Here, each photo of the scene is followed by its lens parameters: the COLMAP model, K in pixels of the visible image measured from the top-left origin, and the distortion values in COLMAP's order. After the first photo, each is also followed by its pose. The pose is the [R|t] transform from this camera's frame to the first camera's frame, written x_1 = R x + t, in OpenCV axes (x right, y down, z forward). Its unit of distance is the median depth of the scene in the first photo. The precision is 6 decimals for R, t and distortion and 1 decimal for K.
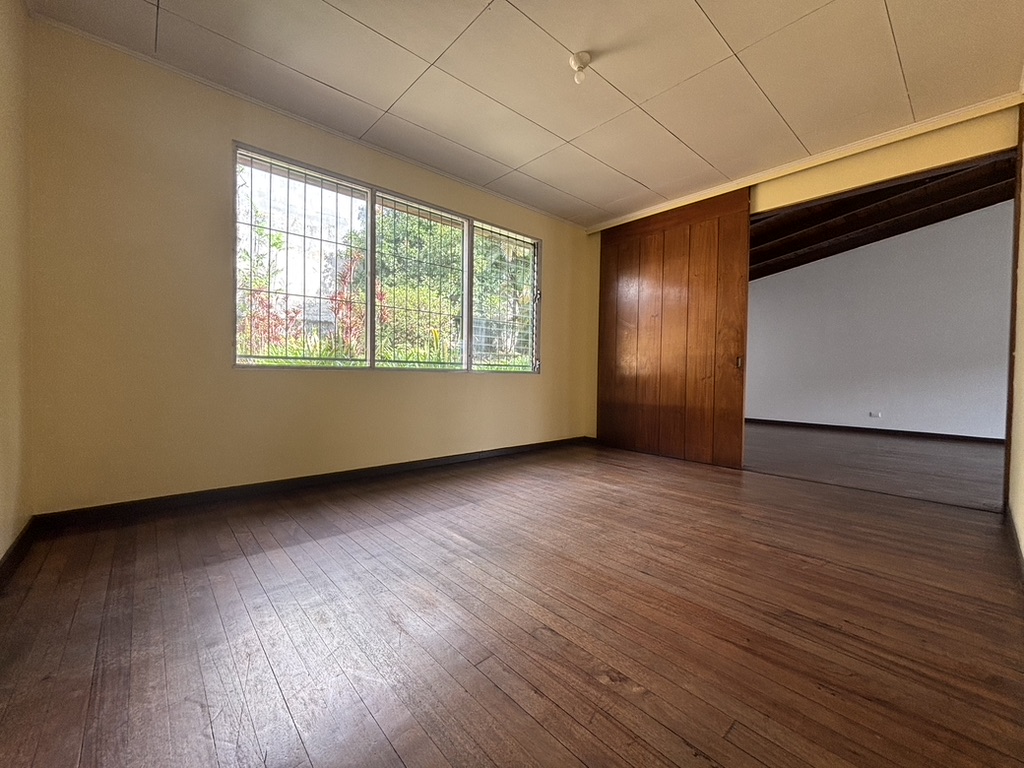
lens RADIAL K [[412.9, 0, 512.0], [0, 412.9, 384.0], [0, 0, 1]] dist [-0.013346, 0.000143]
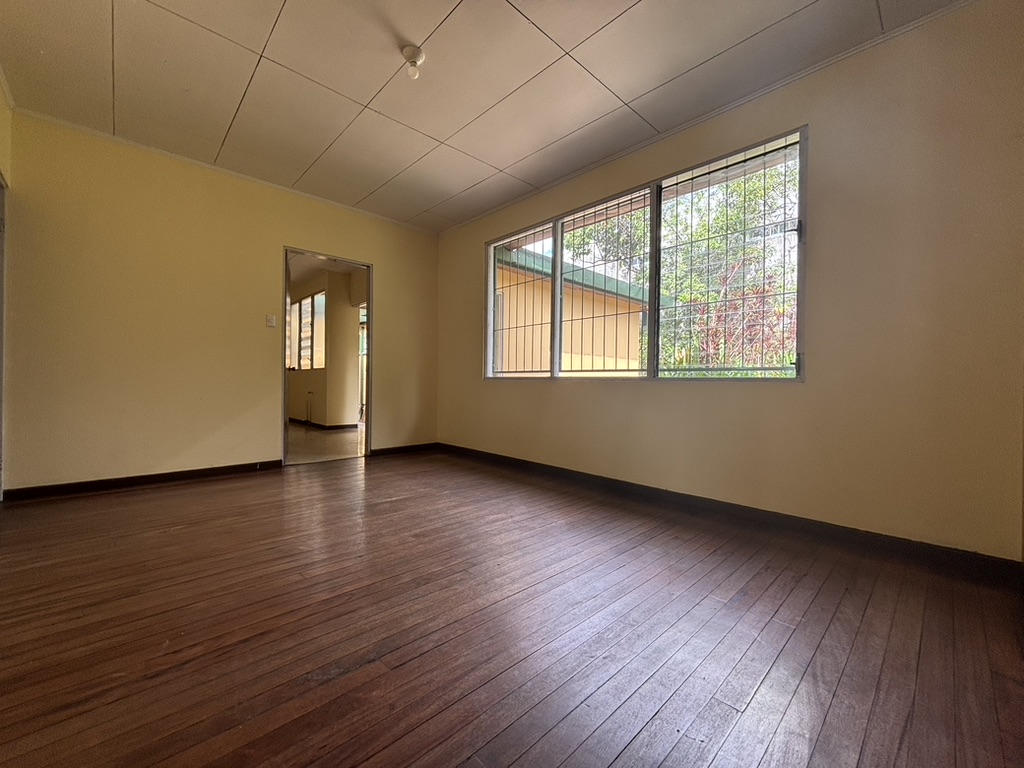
lens RADIAL K [[415.7, 0, 509.3], [0, 415.7, 381.2], [0, 0, 1]] dist [0.000695, 0.000281]
pose [[0.027333, -0.012143, -0.999553, 0.928653], [-0.033255, 0.999362, -0.013050, -0.011853], [0.999073, 0.033597, 0.026912, 0.992072]]
